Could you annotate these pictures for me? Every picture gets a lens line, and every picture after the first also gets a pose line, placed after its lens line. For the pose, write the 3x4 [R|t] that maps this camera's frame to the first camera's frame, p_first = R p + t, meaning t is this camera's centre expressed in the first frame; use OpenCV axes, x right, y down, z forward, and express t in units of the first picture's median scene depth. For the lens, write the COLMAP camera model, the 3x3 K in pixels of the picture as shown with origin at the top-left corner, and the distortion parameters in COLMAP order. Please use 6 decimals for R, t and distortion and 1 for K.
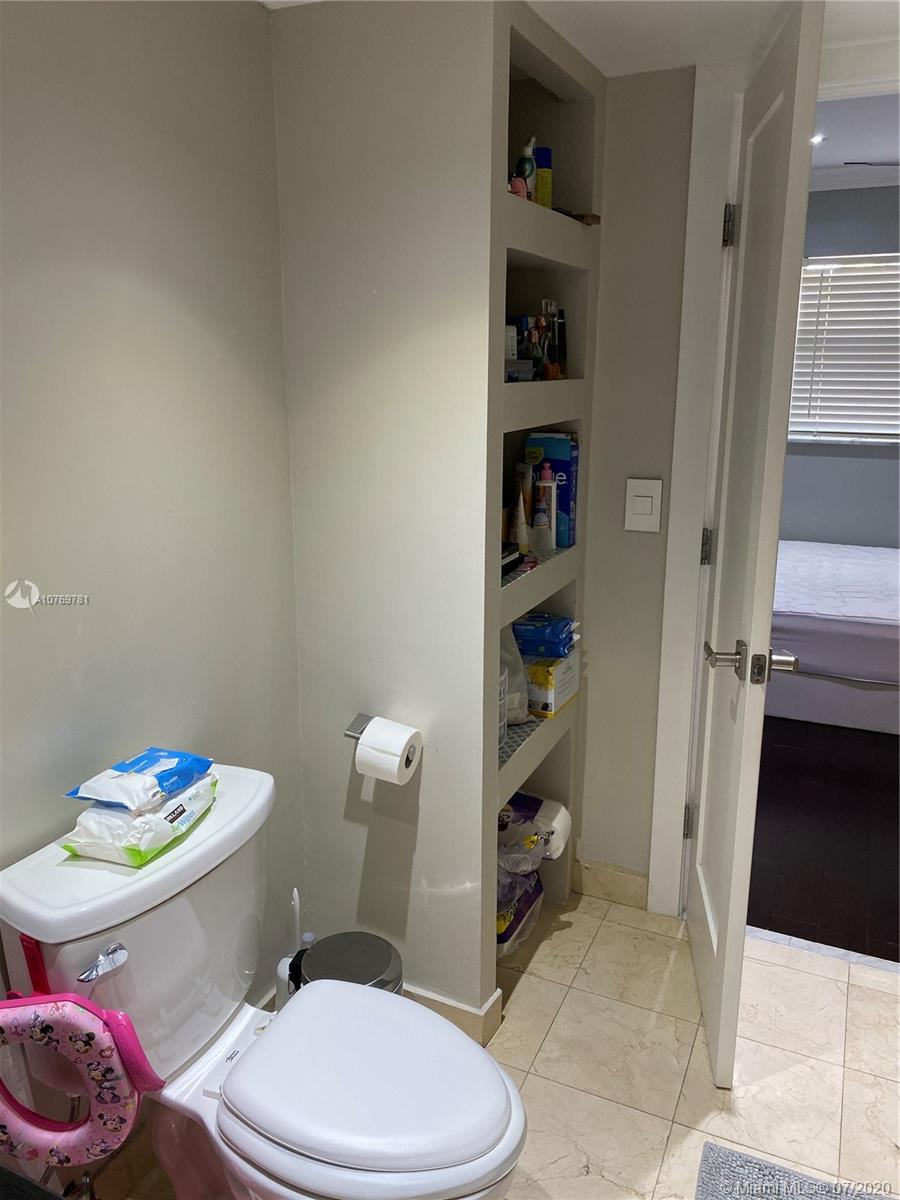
lens RADIAL K [[921.9, 0, 447.3], [0, 921.9, 592.4], [0, 0, 1]] dist [0.033934, -0.036572]
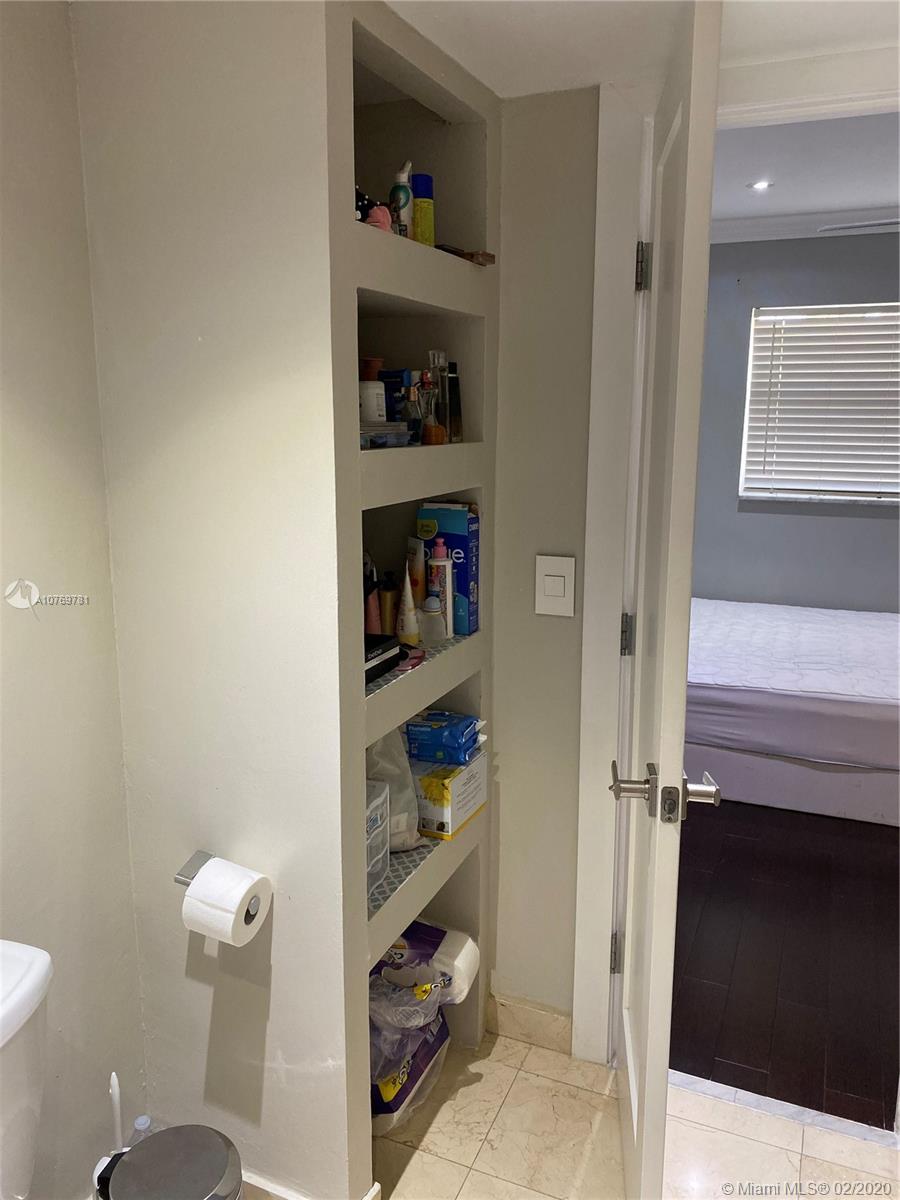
lens RADIAL K [[921.9, 0, 453.8], [0, 921.9, 599.0], [0, 0, 1]] dist [0.033934, -0.036572]
pose [[0.999542, -0.005400, 0.029785, 0.094283], [0.006694, 0.999029, -0.043536, -0.046583], [-0.029521, 0.043716, 0.998608, 0.146620]]
